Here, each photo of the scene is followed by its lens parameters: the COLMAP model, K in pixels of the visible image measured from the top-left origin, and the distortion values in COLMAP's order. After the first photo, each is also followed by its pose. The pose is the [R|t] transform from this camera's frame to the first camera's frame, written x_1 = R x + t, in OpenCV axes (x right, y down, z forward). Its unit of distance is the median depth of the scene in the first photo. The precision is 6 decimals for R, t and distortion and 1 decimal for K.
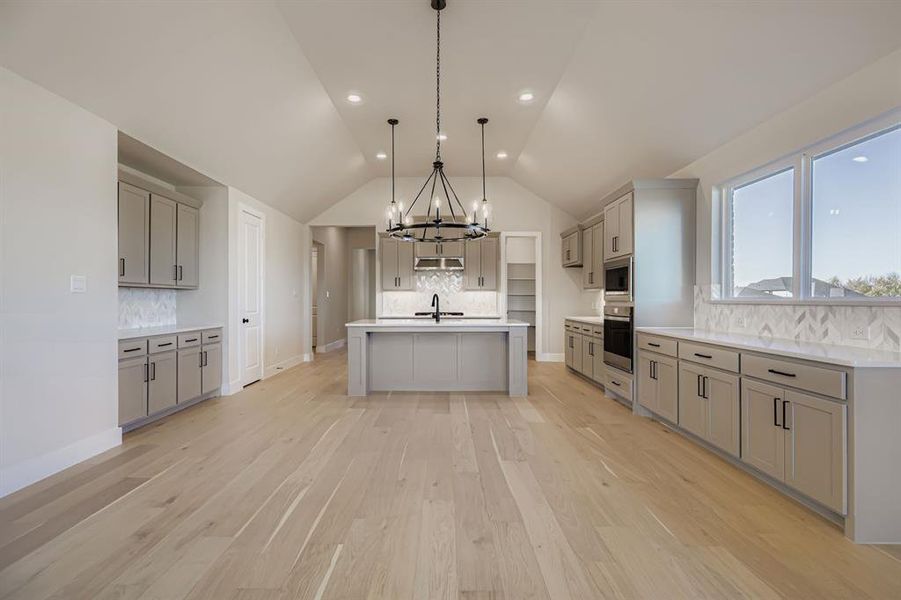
lens RADIAL K [[414.1, 0, 444.4], [0, 414.1, 295.4], [0, 0, 1]] dist [0.001637, -0.000036]
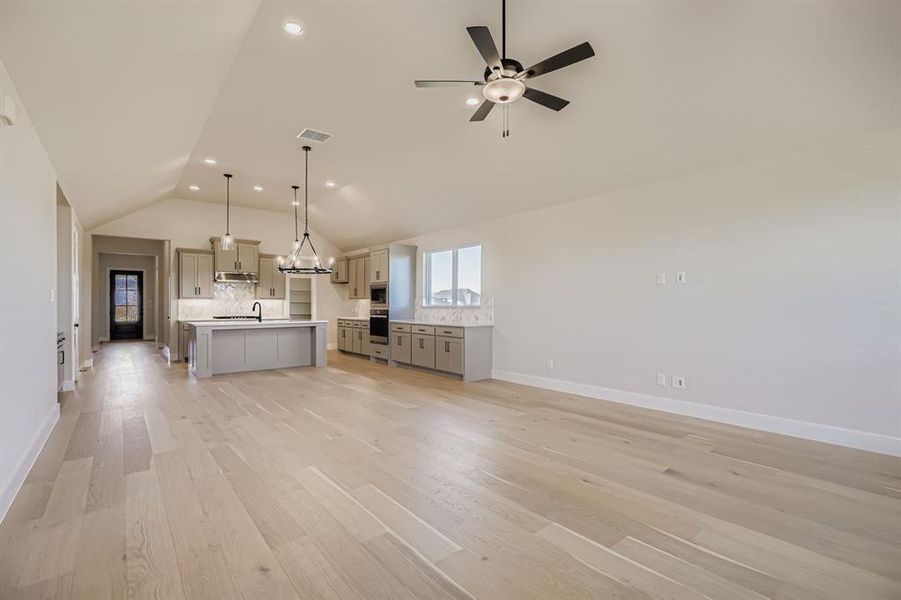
lens RADIAL K [[409.7, 0, 454.2], [0, 409.7, 300.1], [0, 0, 1]] dist [-0.000736, -0.000117]
pose [[0.773373, 0.006620, 0.633917, -0.444593], [-0.005209, 0.999978, -0.004087, -0.009141], [-0.633930, -0.000142, 0.773391, -0.571777]]
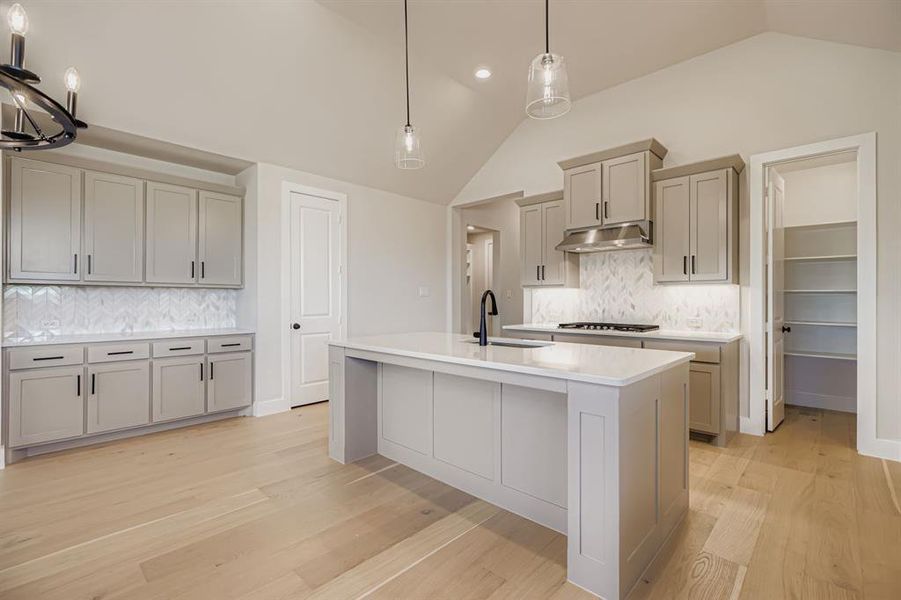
lens RADIAL K [[409.7, 0, 454.2], [0, 409.7, 300.1], [0, 0, 1]] dist [-0.000736, -0.000117]
pose [[0.732281, 0.002961, -0.680996, 0.331199], [0.003431, 0.999962, 0.008037, 0.004718], [0.680993, -0.008222, 0.732243, 0.700811]]
